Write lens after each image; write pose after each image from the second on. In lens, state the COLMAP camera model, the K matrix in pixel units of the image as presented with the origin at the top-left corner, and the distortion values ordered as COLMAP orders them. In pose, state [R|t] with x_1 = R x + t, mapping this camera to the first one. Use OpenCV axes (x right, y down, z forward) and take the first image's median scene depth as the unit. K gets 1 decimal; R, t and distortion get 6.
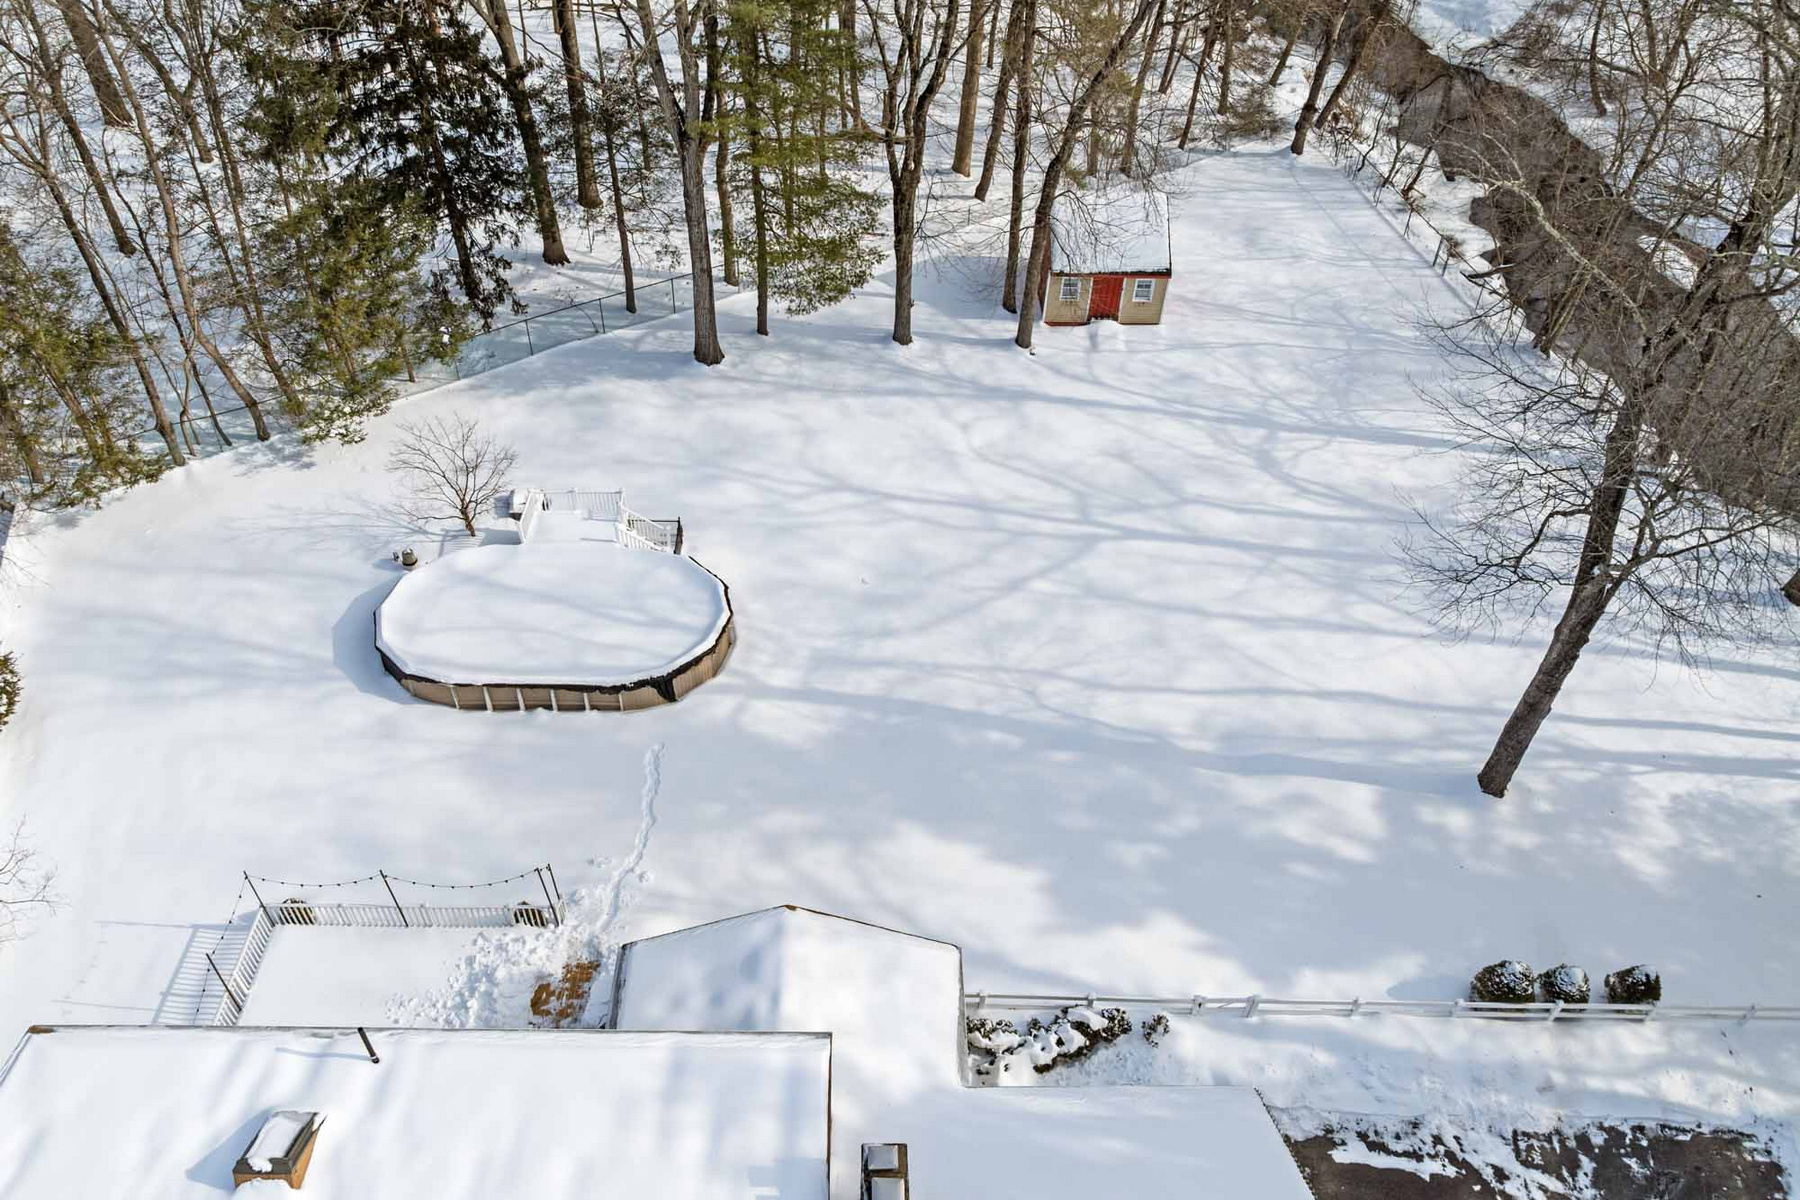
lens RADIAL K [[1281.5, 0, 900.0], [0, 1281.5, 600.0], [0, 0, 1]] dist [-0.051962, 0.024572]
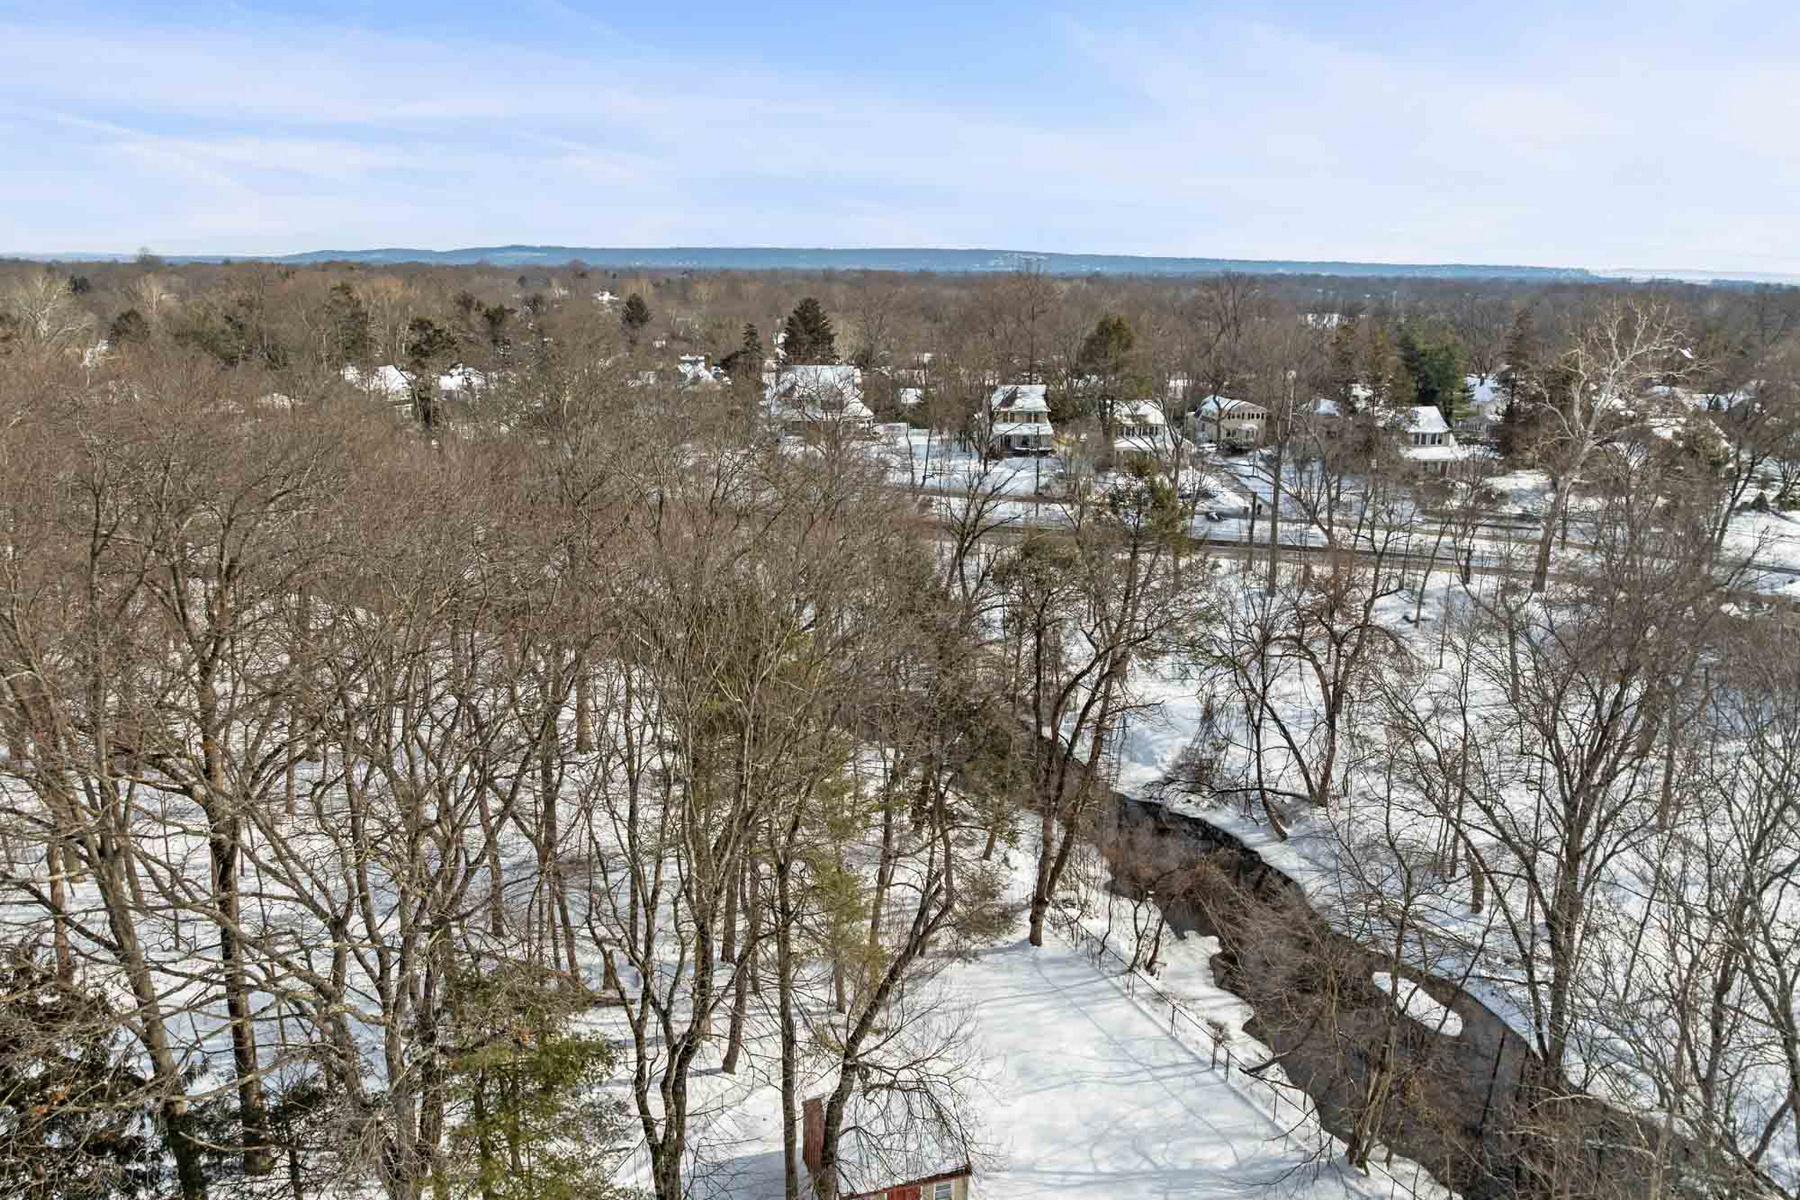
lens RADIAL K [[1281.5, 0, 900.0], [0, 1281.5, 600.0], [0, 0, 1]] dist [-0.051962, 0.024572]
pose [[0.961852, -0.072782, 0.263712, -0.037591], [0.188300, 0.875414, -0.445189, -0.211429], [-0.198455, 0.477862, 0.855724, 0.062760]]
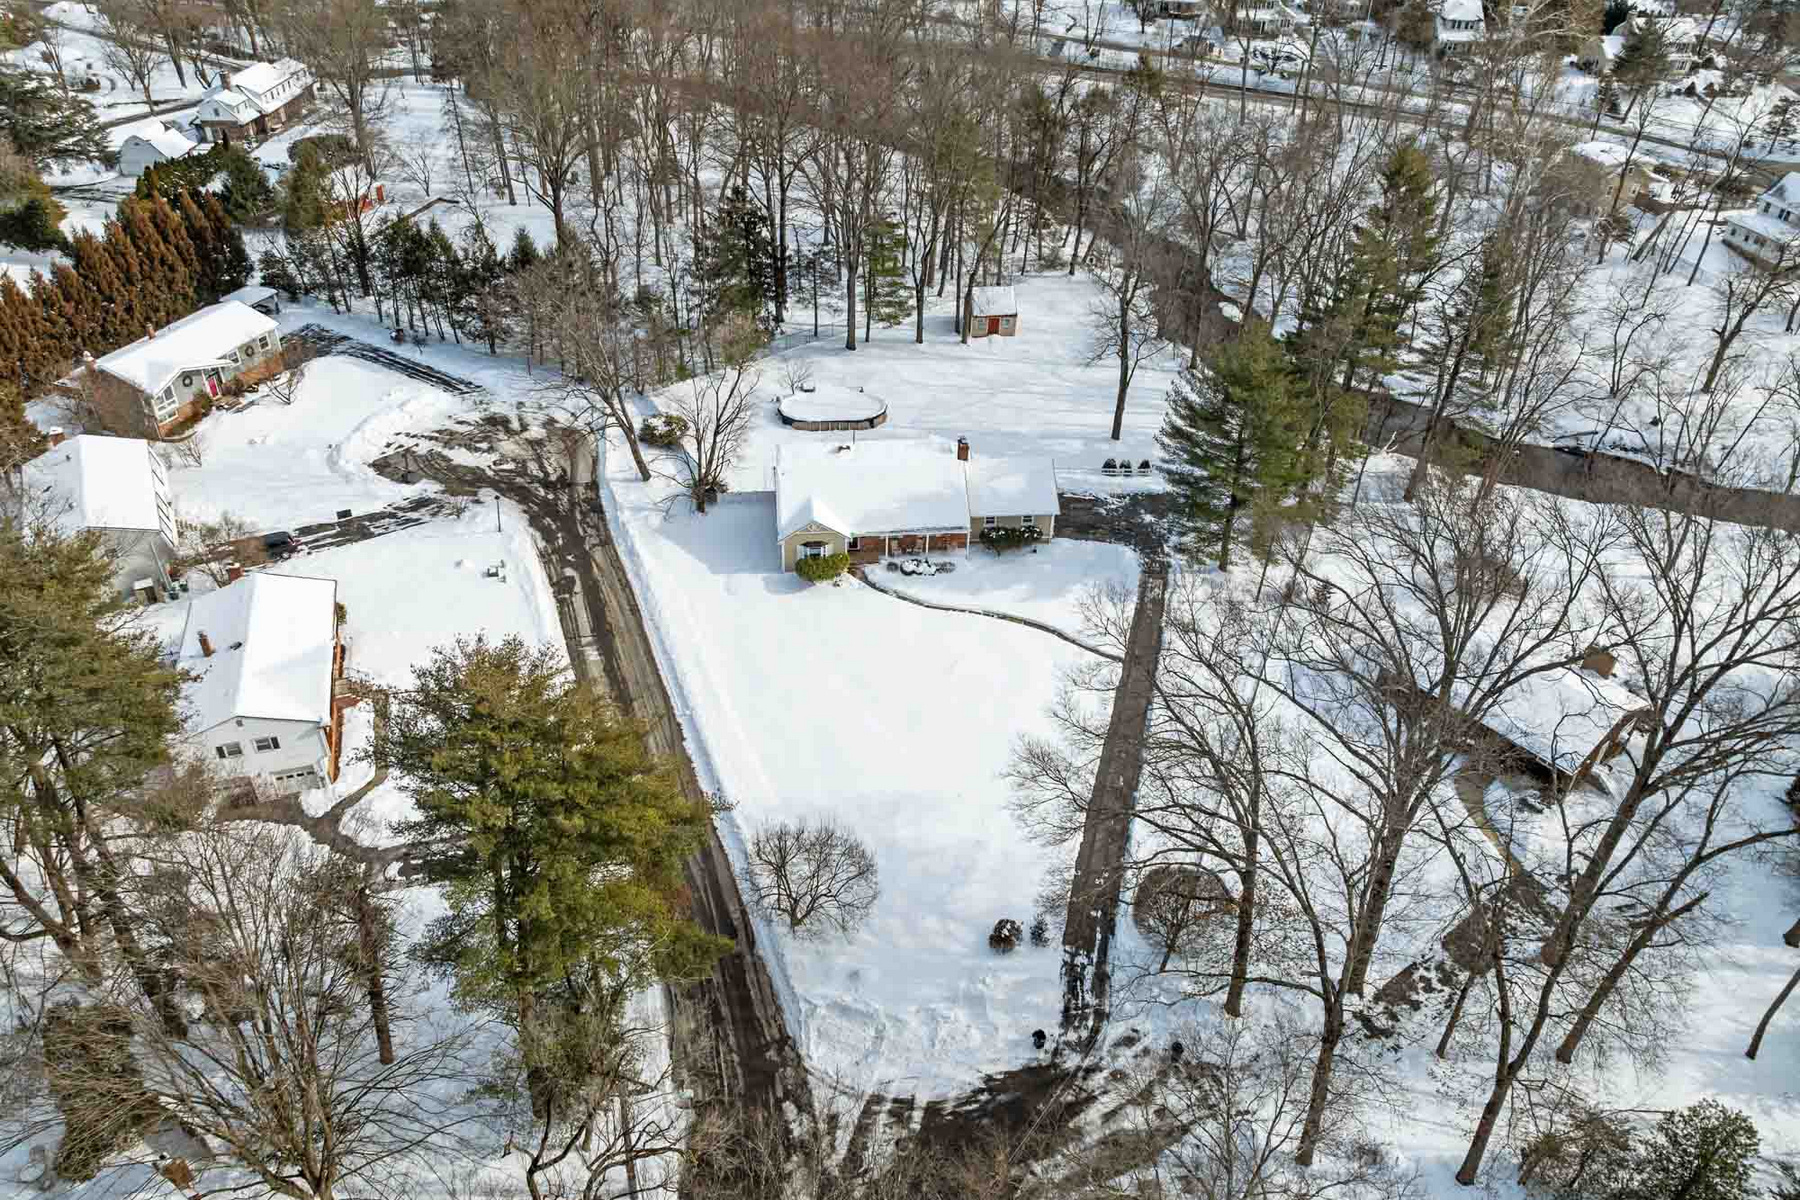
lens RADIAL K [[1281.5, 0, 900.0], [0, 1281.5, 600.0], [0, 0, 1]] dist [-0.051962, 0.024572]
pose [[0.995712, -0.058248, 0.071870, -0.254825], [0.067268, 0.989198, -0.130242, 0.655076], [-0.063508, 0.134518, 0.988874, -1.525667]]
